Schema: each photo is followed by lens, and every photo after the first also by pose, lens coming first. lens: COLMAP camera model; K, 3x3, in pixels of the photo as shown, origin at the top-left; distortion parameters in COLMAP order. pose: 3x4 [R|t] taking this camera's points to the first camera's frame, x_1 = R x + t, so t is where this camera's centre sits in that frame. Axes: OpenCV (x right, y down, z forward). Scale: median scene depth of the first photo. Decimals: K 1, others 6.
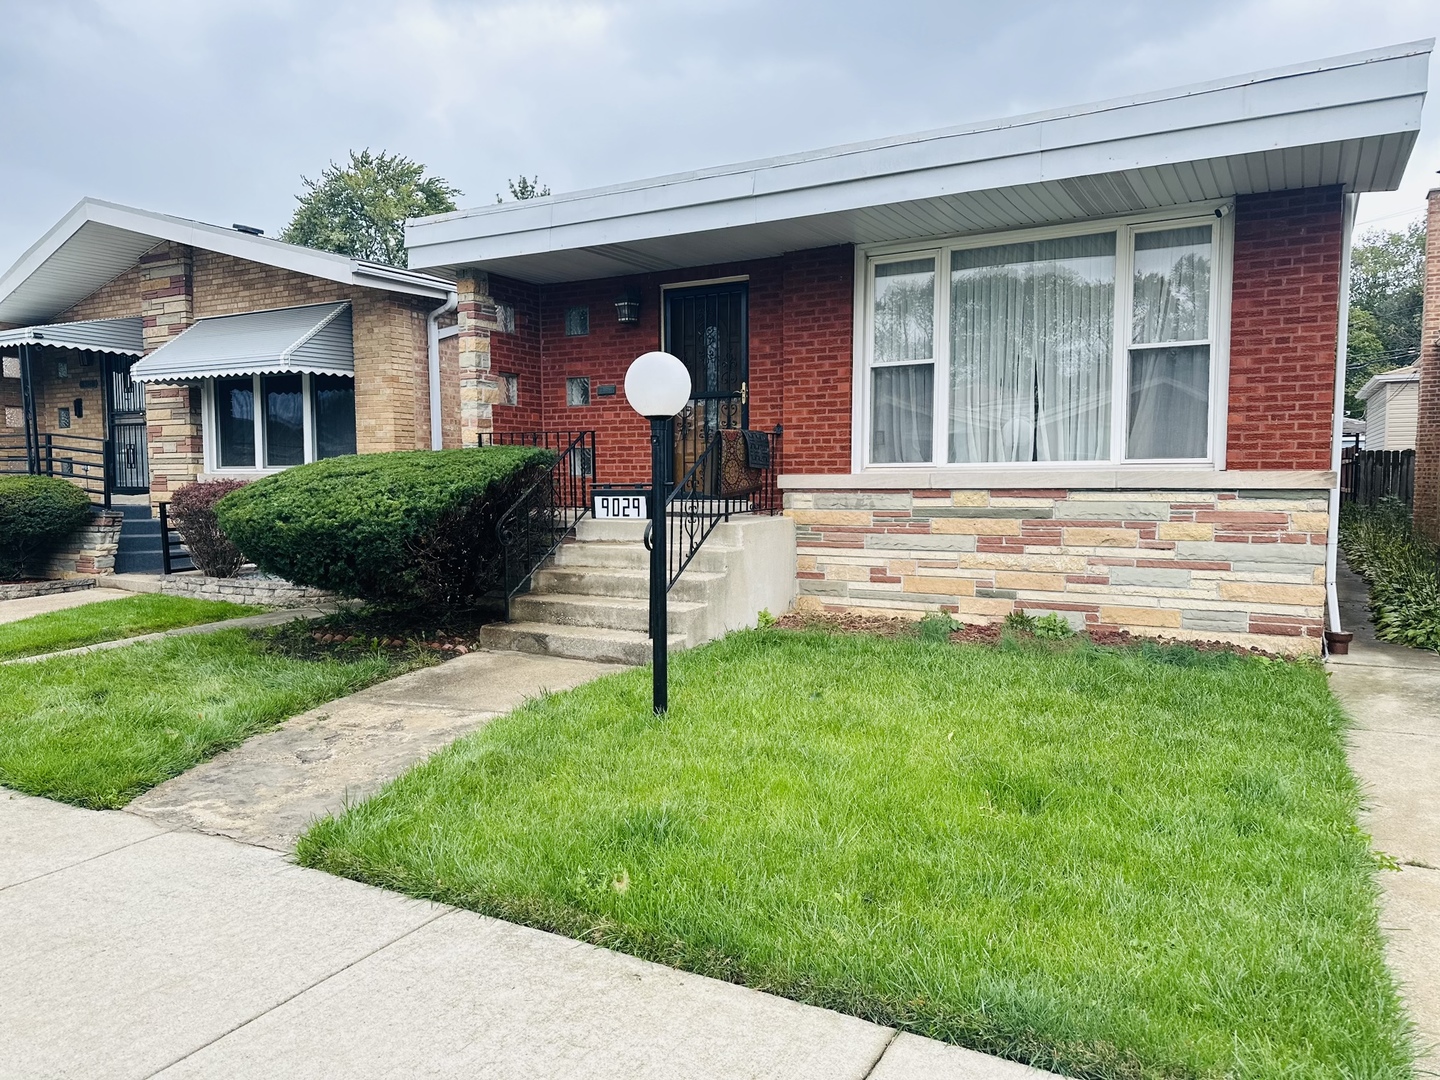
lens RADIAL K [[979.6, 0, 733.4], [0, 979.6, 540.4], [0, 0, 1]] dist [0.118332, -0.171788]
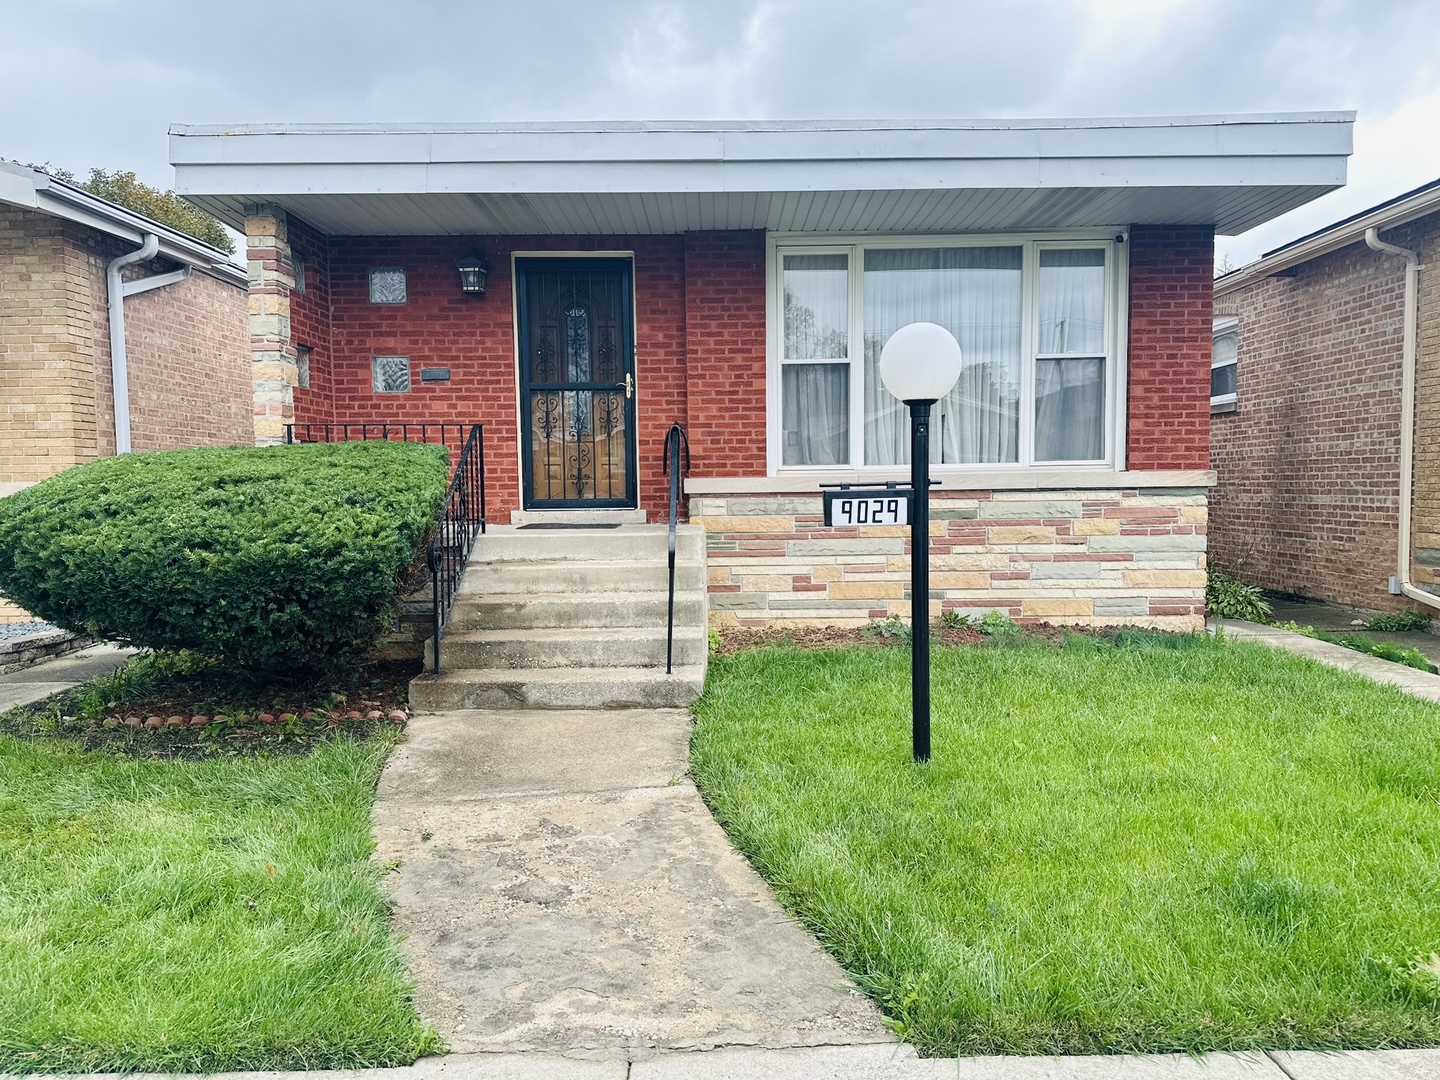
lens RADIAL K [[979.6, 0, 733.4], [0, 979.6, 540.4], [0, 0, 1]] dist [0.118332, -0.171788]
pose [[0.874577, -0.035400, 0.483593, -0.385057], [0.040584, 0.999176, -0.000253, -0.009125], [-0.483186, 0.019848, 0.875293, 0.216262]]
